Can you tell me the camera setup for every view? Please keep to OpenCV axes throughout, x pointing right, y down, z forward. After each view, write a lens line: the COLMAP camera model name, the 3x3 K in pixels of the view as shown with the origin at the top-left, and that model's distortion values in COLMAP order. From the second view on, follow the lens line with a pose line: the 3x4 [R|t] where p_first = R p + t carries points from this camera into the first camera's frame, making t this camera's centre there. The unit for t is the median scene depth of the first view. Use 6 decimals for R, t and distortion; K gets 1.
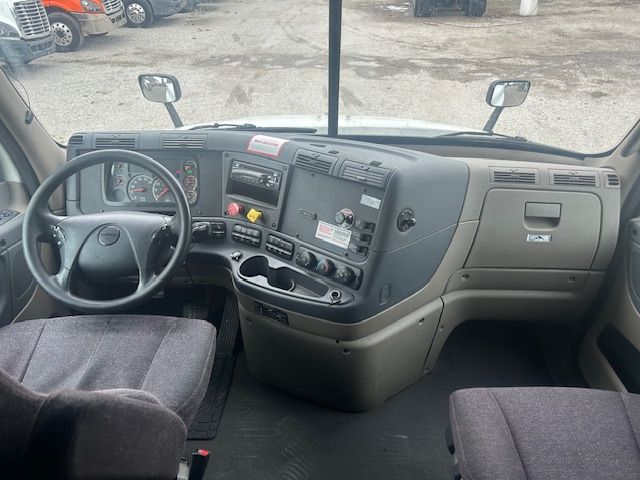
lens RADIAL K [[478.5, 0, 320.0], [0, 478.5, 240.0], [0, 0, 1]] dist [0.075309, -0.087346]
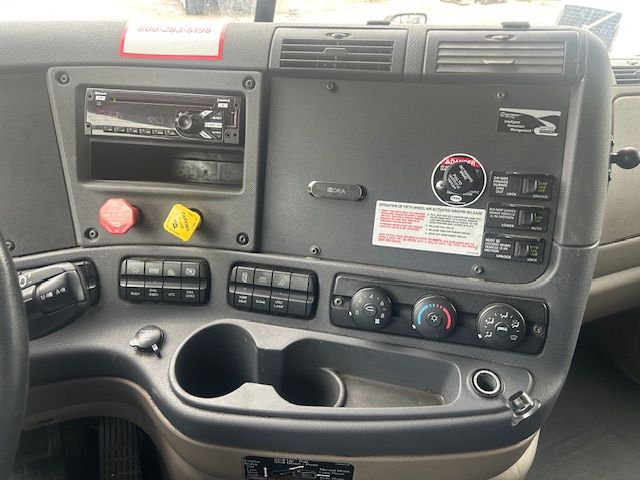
lens RADIAL K [[478.5, 0, 320.0], [0, 478.5, 240.0], [0, 0, 1]] dist [0.075309, -0.087346]
pose [[0.913501, -0.190105, 0.359688, -0.173565], [0.198610, 0.979985, 0.013537, -0.022029], [-0.355062, 0.059072, 0.932975, 0.604998]]
